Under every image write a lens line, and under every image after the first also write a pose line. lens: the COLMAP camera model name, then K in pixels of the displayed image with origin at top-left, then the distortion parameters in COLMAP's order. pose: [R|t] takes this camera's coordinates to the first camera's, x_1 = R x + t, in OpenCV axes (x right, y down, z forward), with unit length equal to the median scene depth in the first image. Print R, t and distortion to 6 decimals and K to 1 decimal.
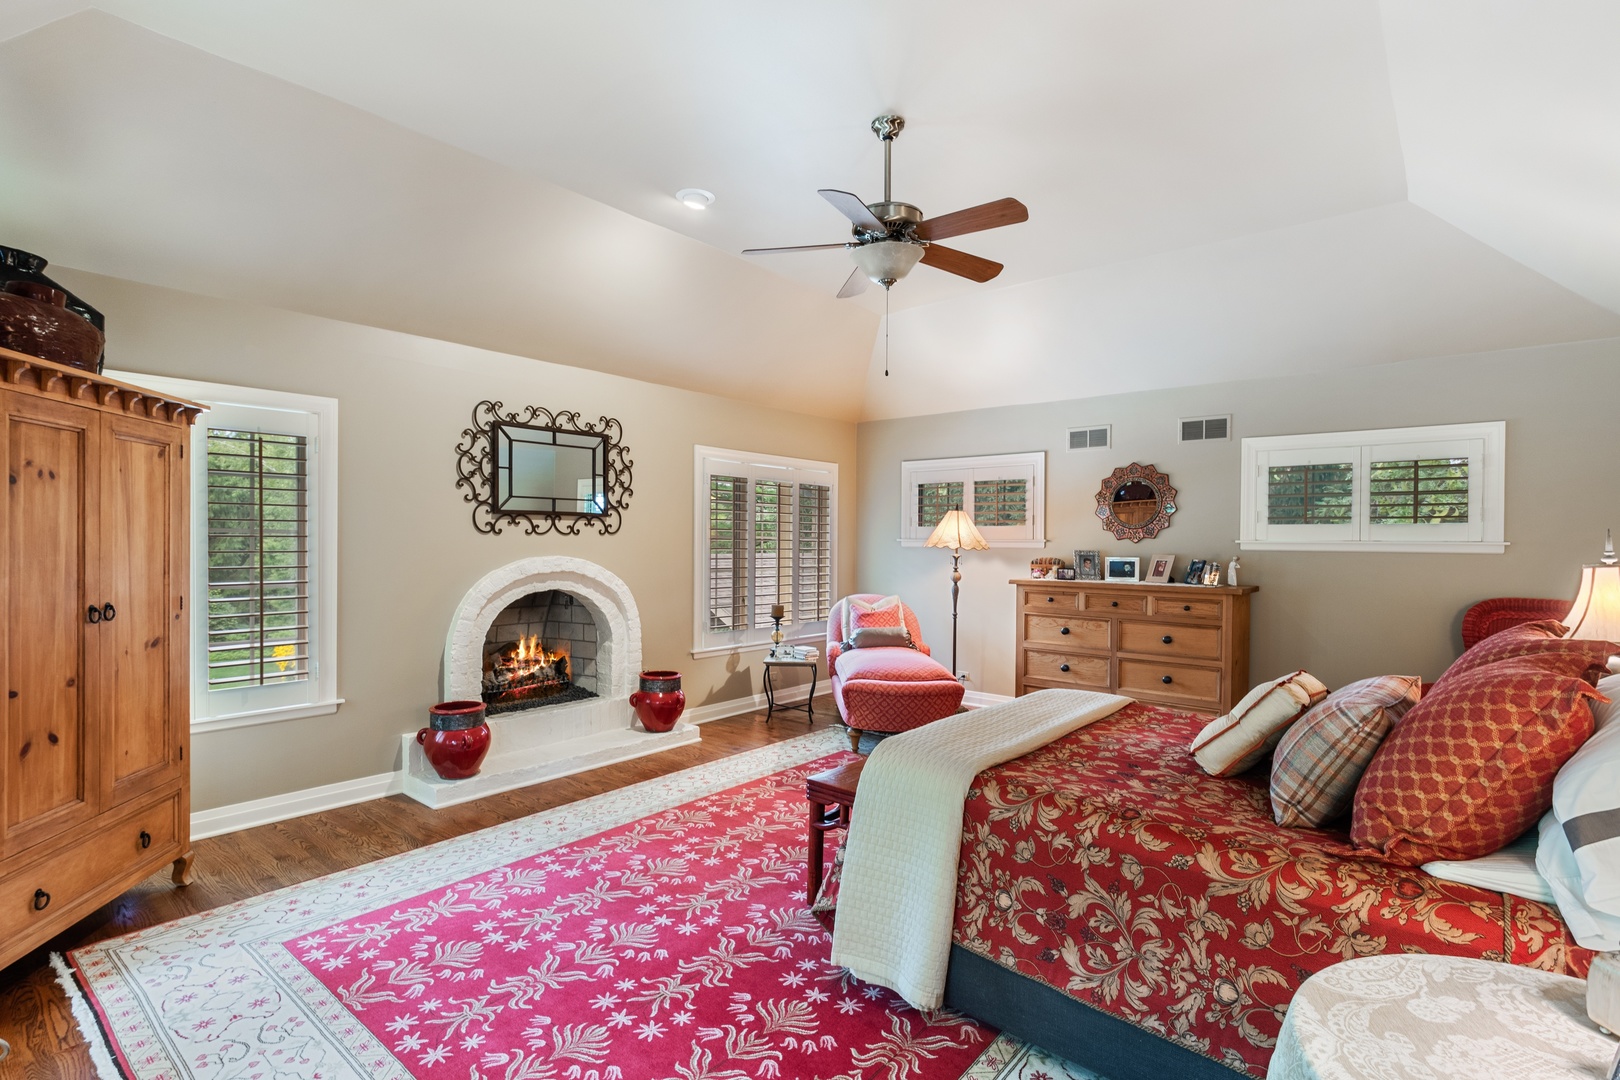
lens RADIAL K [[772.4, 0, 801.5], [0, 772.4, 547.9], [0, 0, 1]] dist [-0.002847, 0.000068]
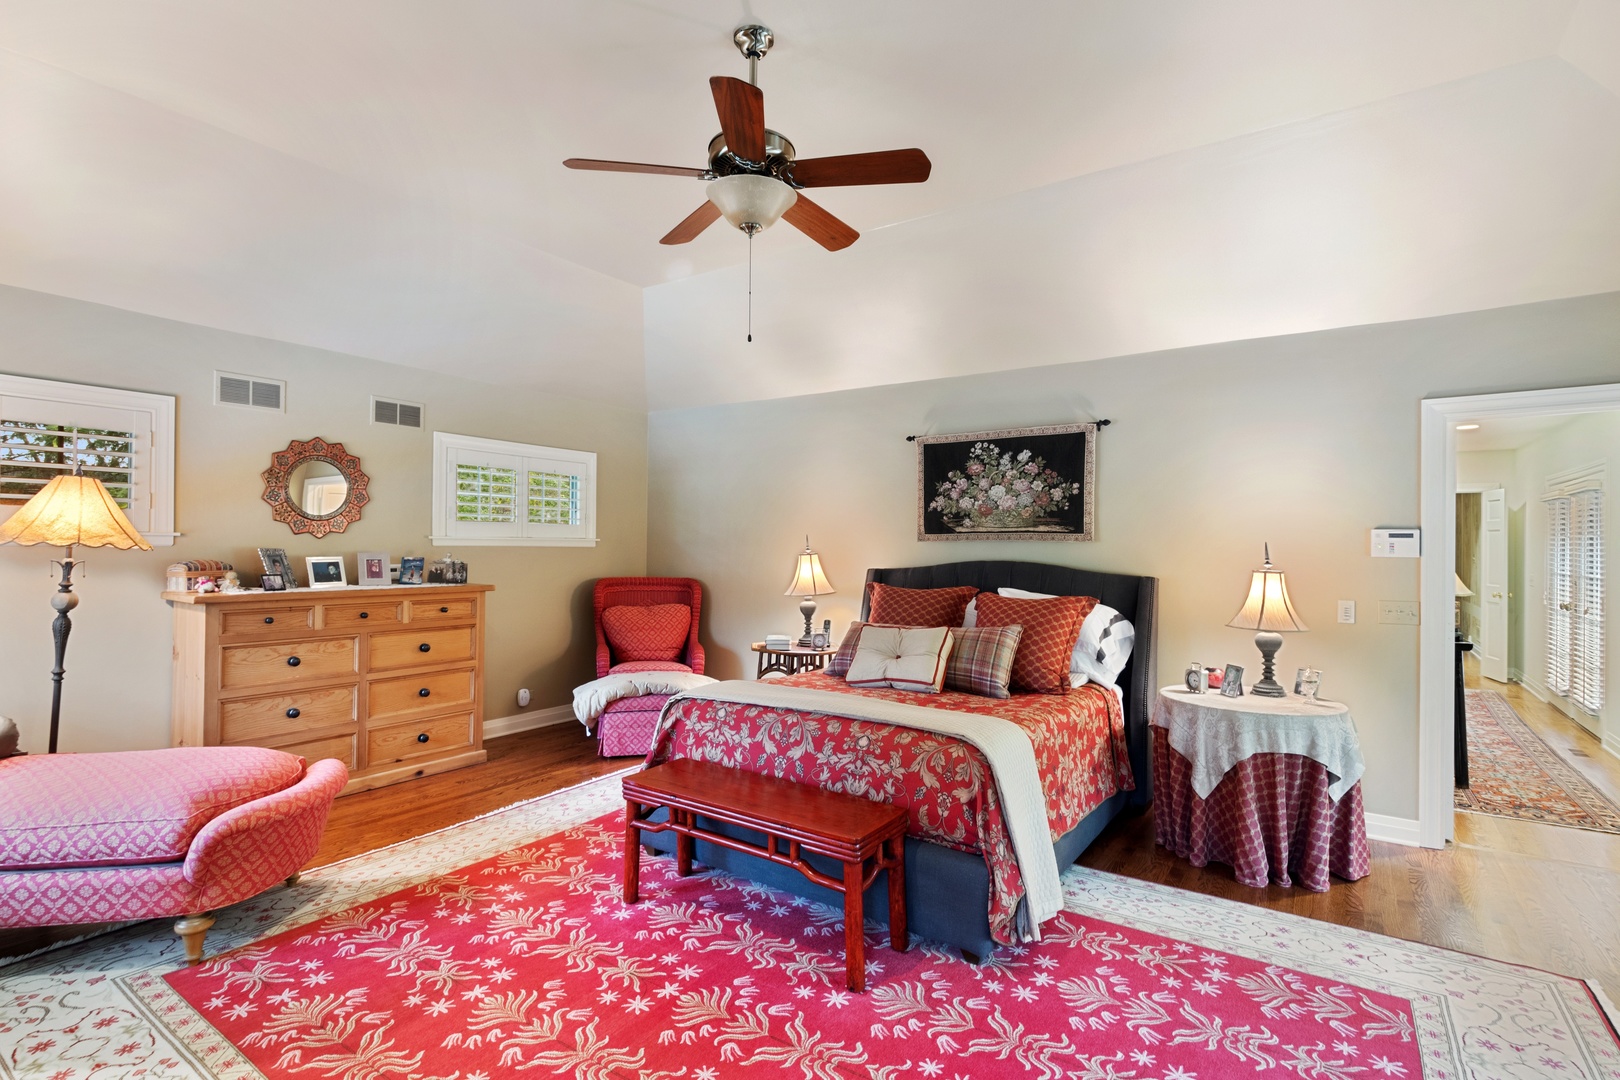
lens RADIAL K [[772.4, 0, 799.7], [0, 772.4, 535.3], [0, 0, 1]] dist [-0.002847, 0.000068]
pose [[-0.095430, 0.002223, 0.995434, -0.428249], [-0.001937, 0.999995, -0.002419, -0.009038], [-0.995434, -0.002159, -0.095425, 0.615006]]
